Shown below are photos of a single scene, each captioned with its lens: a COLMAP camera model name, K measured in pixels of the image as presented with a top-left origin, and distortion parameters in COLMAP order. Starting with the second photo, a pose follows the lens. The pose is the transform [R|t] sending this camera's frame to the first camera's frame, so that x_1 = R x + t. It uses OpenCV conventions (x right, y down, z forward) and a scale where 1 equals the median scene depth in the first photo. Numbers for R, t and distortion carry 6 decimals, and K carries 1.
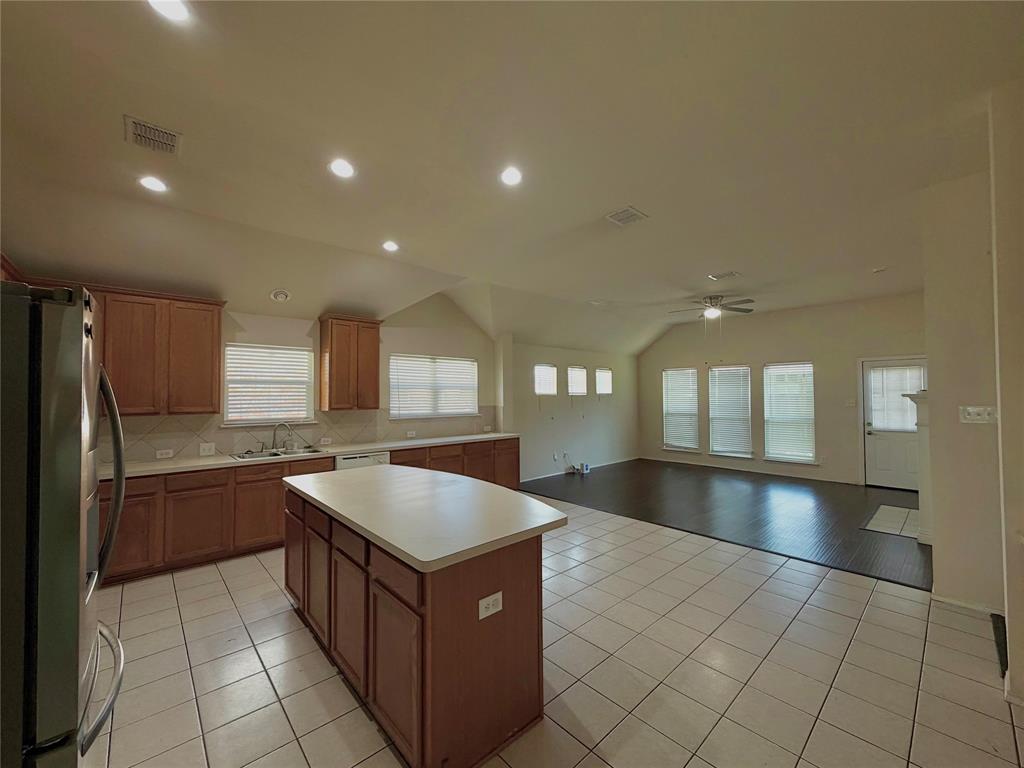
lens RADIAL K [[407.1, 0, 511.0], [0, 407.1, 386.2], [0, 0, 1]] dist [-0.003484, 0.001096]
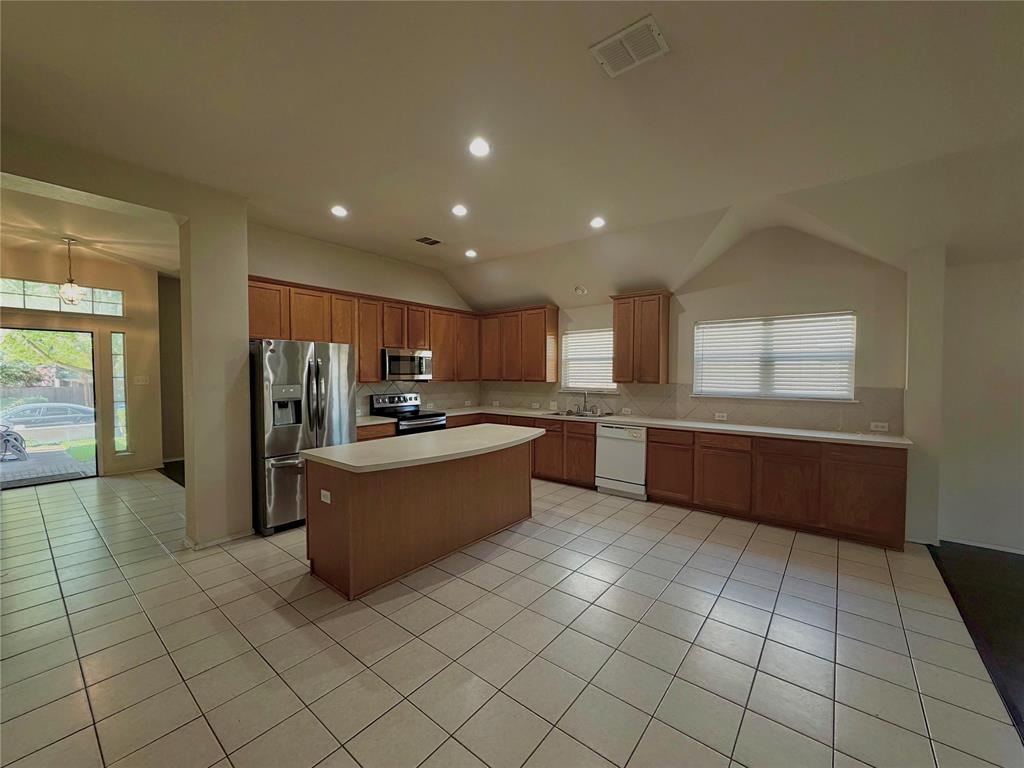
lens RADIAL K [[407.1, 0, 511.1], [0, 407.1, 386.4], [0, 0, 1]] dist [-0.003484, 0.001096]
pose [[0.147088, 0.043676, -0.988159, 0.458868], [0.025611, 0.998522, 0.047946, 0.005733], [0.988792, -0.032360, 0.145752, 0.413697]]
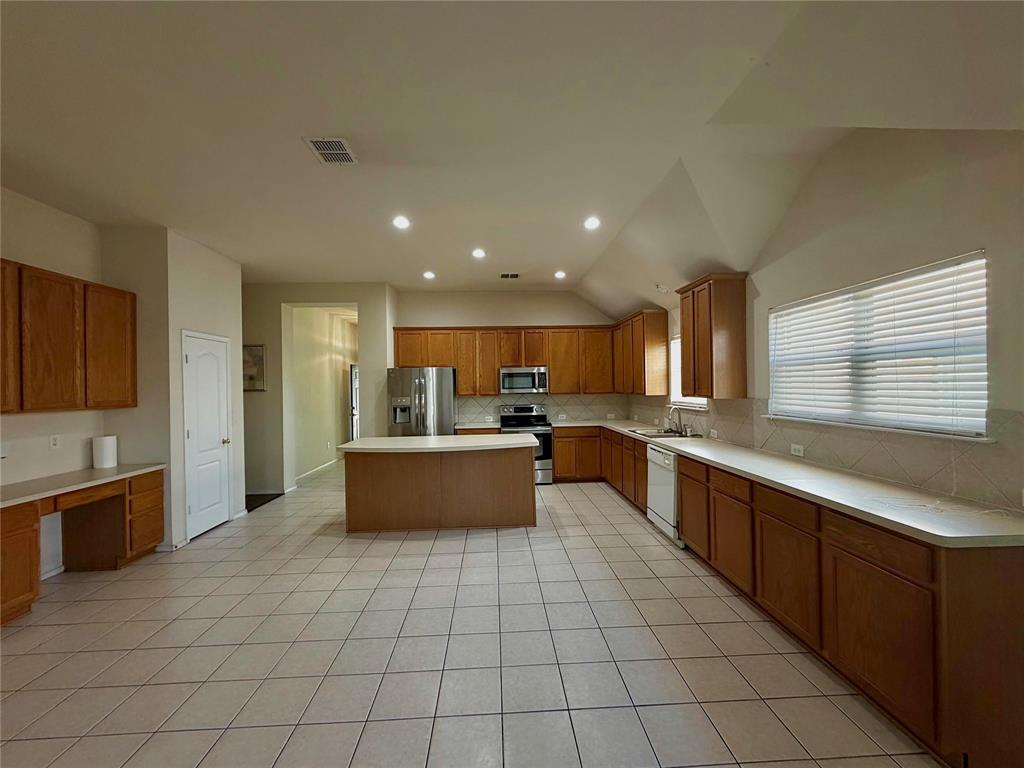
lens RADIAL K [[407.1, 0, 511.0], [0, 407.1, 385.6], [0, 0, 1]] dist [-0.003484, 0.001096]
pose [[-0.643895, 0.016387, -0.764938, 0.362860], [0.042885, 0.998972, -0.014699, 0.023060], [0.763911, -0.042269, -0.643936, 0.955647]]
